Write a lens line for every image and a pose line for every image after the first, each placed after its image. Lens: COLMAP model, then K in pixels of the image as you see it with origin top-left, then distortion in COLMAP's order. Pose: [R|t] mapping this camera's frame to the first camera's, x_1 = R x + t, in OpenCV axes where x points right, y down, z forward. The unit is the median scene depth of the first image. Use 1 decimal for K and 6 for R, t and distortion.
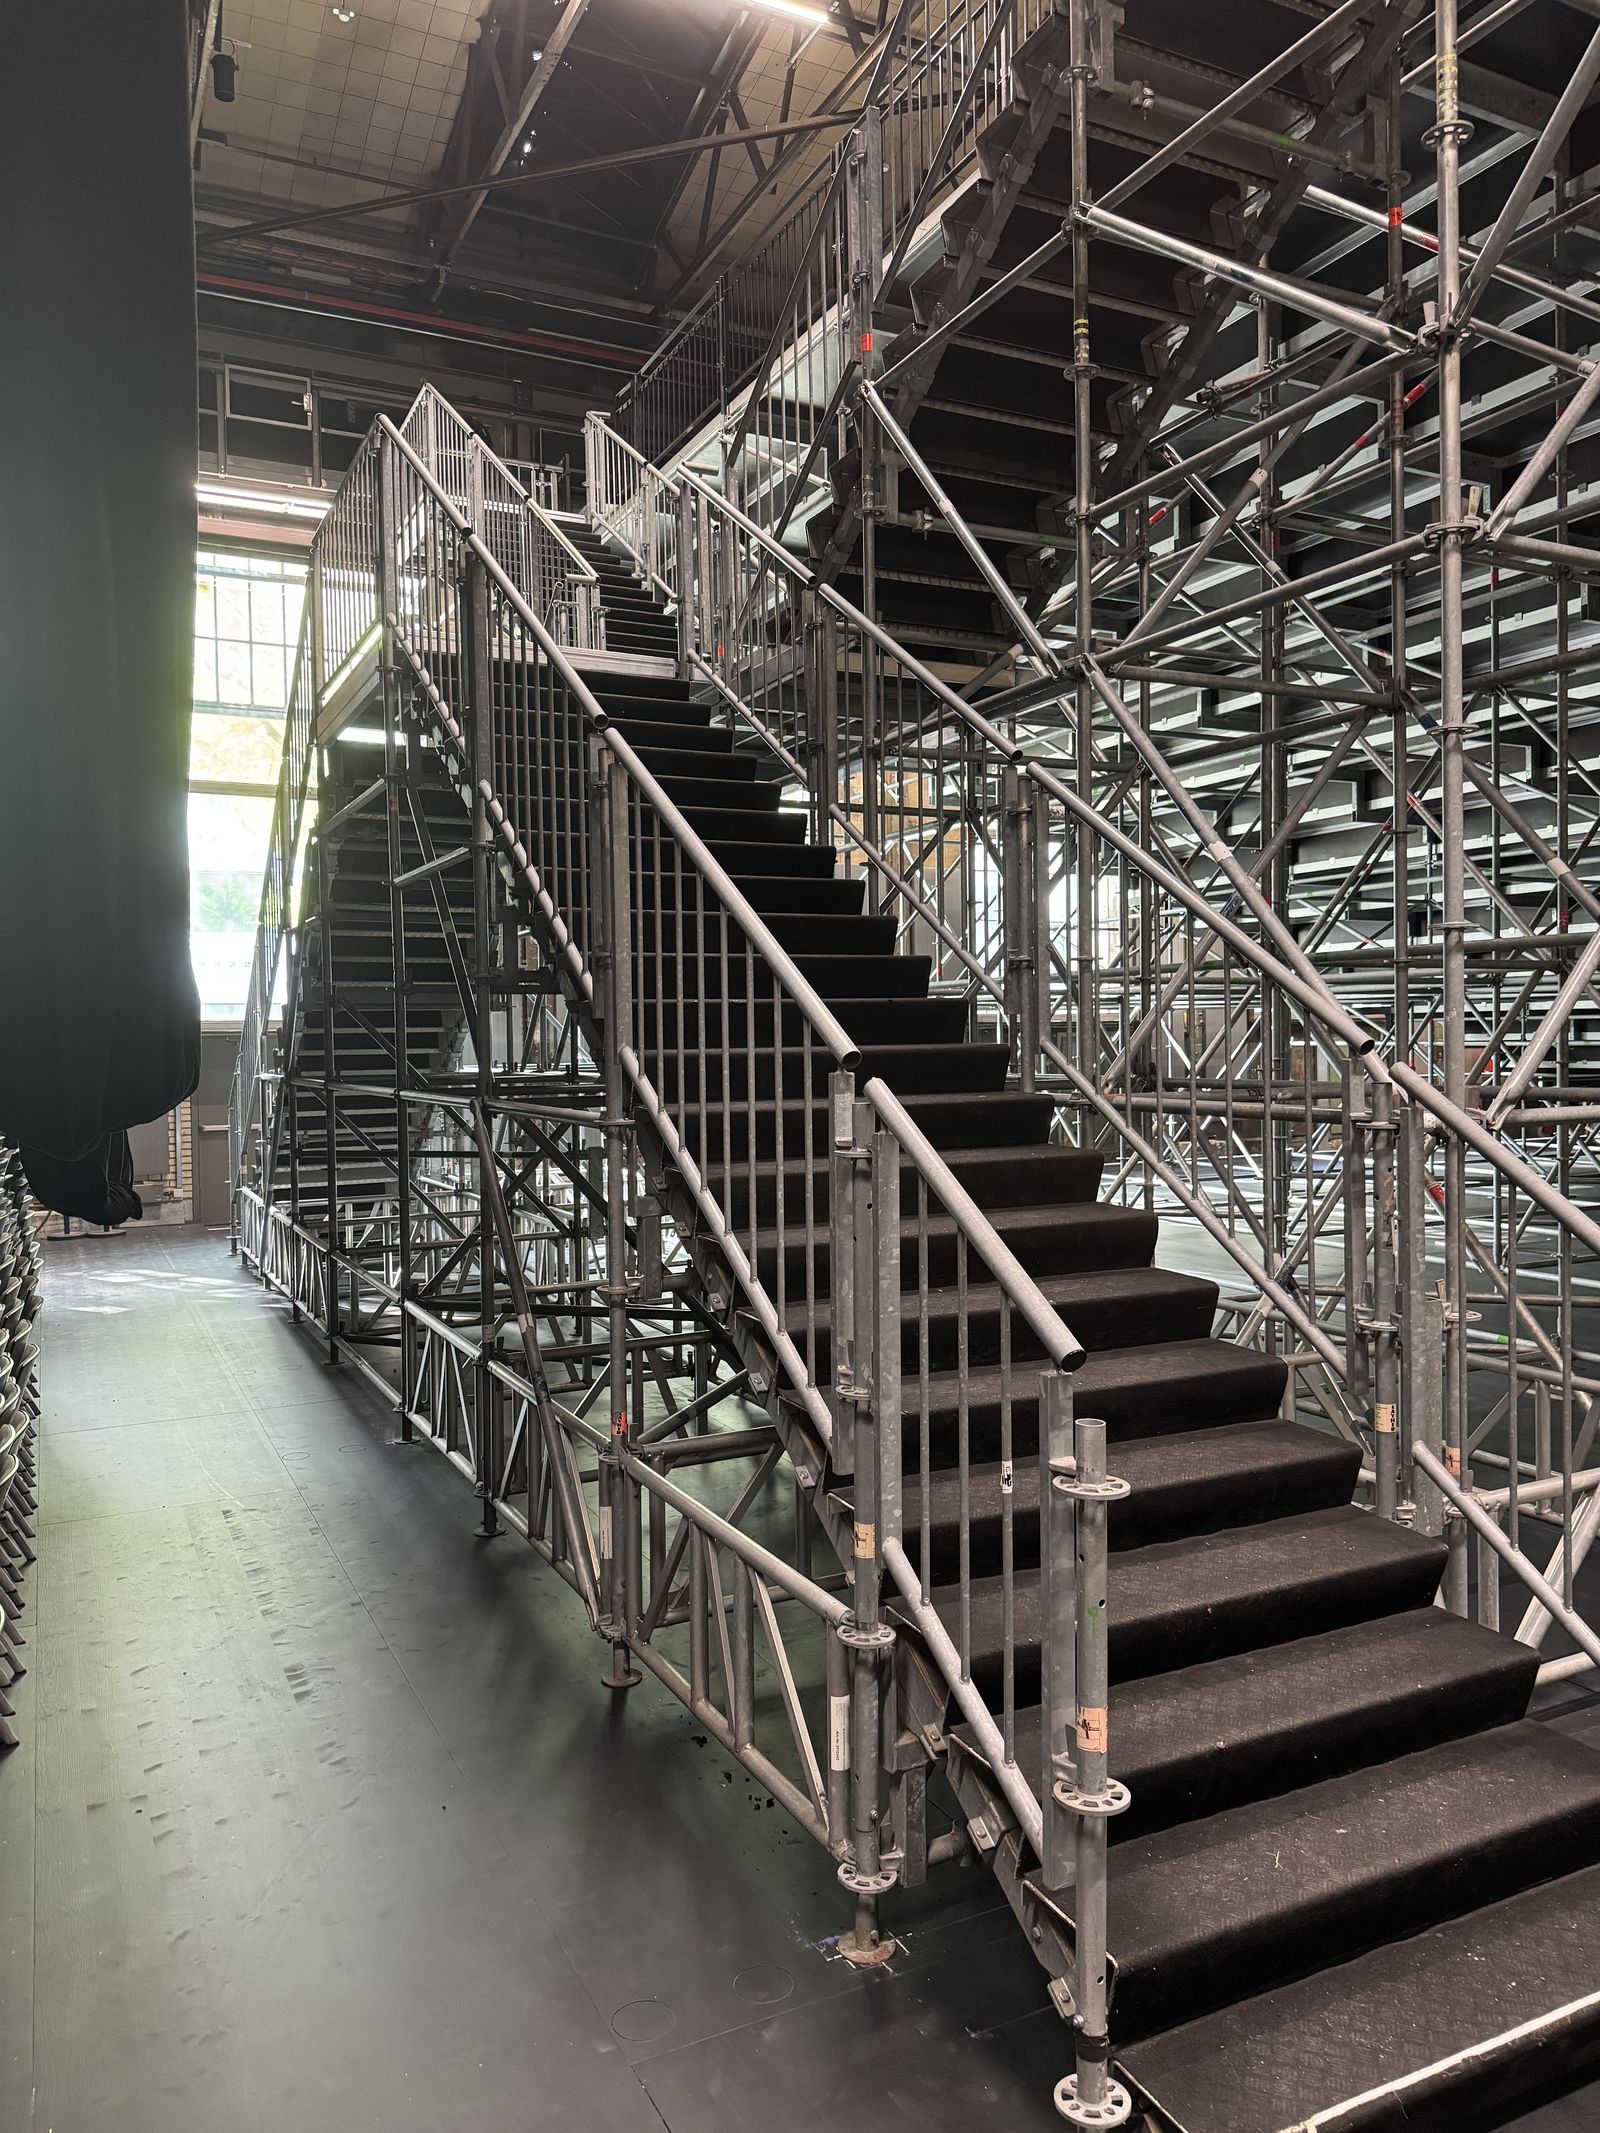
lens RADIAL K [[1502.6, 0, 792.9], [0, 1502.6, 1066.4], [0, 0, 1]] dist [0.026063, -0.035948]
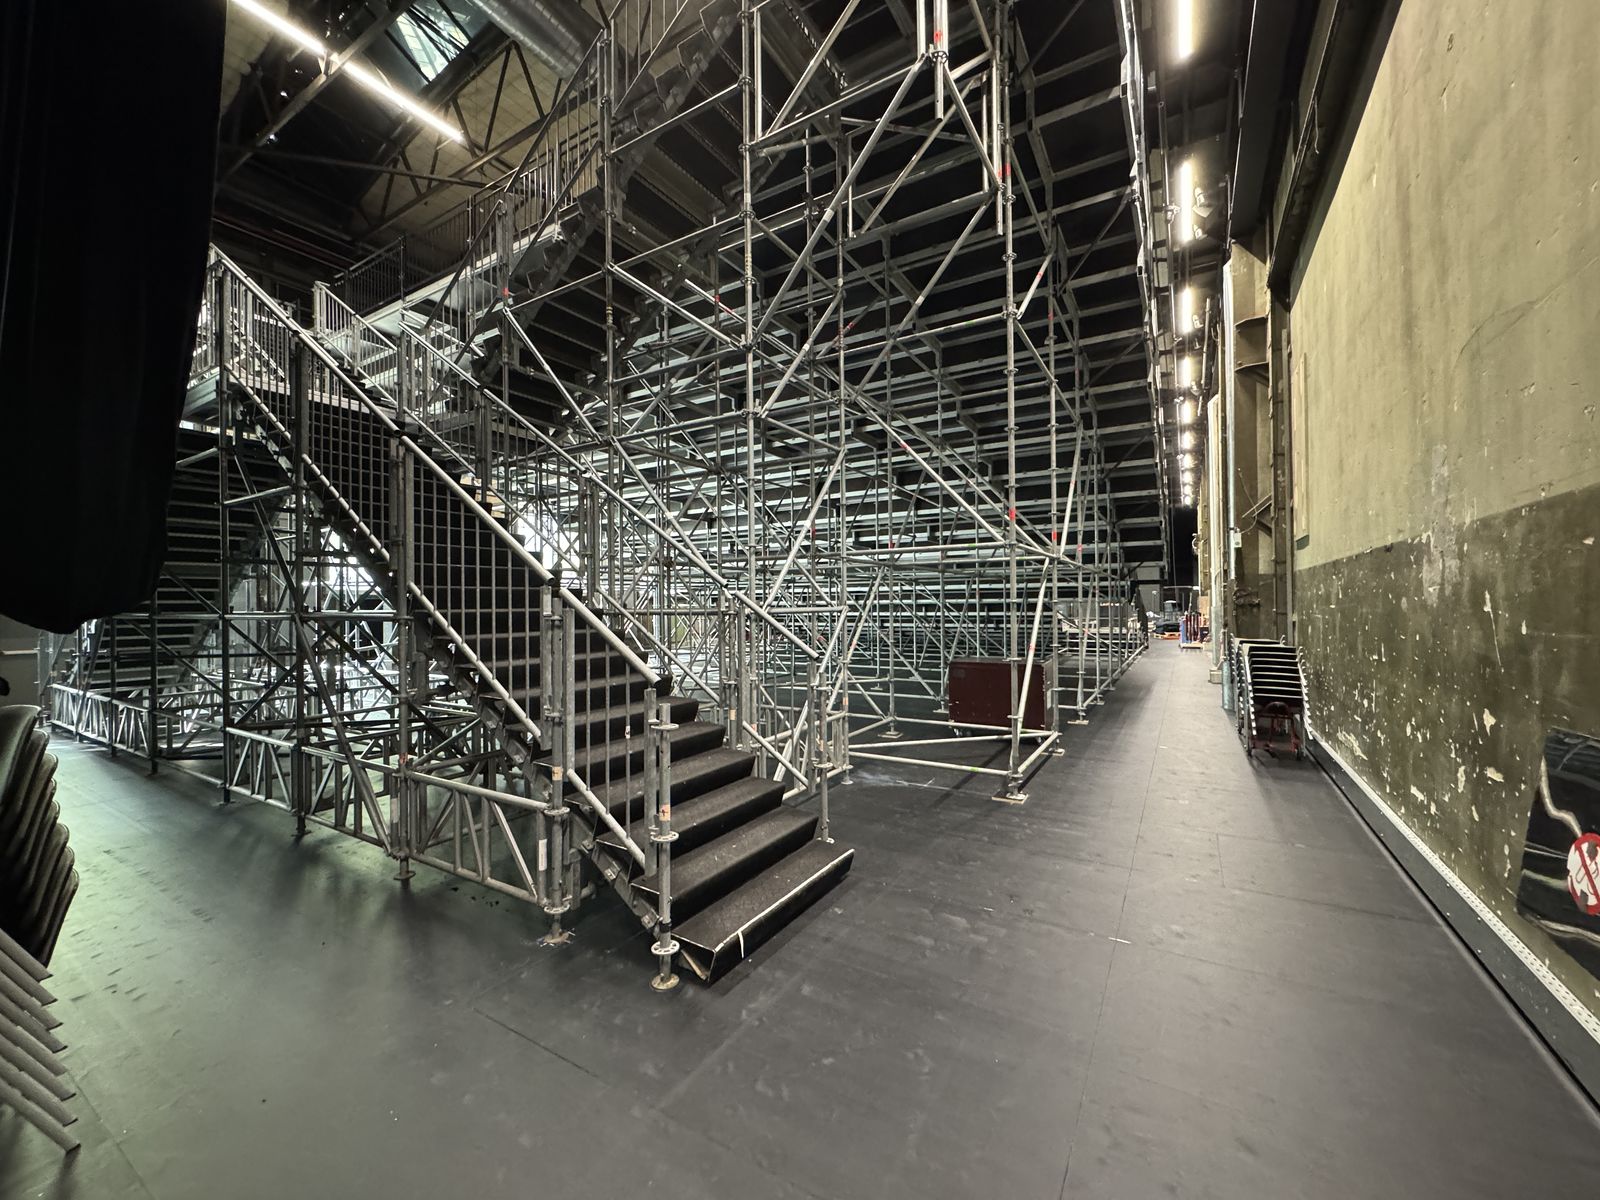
lens RADIAL K [[638.5, 0, 798.6], [0, 638.5, 599.4], [0, 0, 1]] dist [-0.004433, -0.000378]
pose [[0.844700, 0.011065, 0.535126, -0.149643], [0.007882, 0.999421, -0.033107, 0.053200], [-0.535182, 0.032183, 0.844124, -0.095533]]
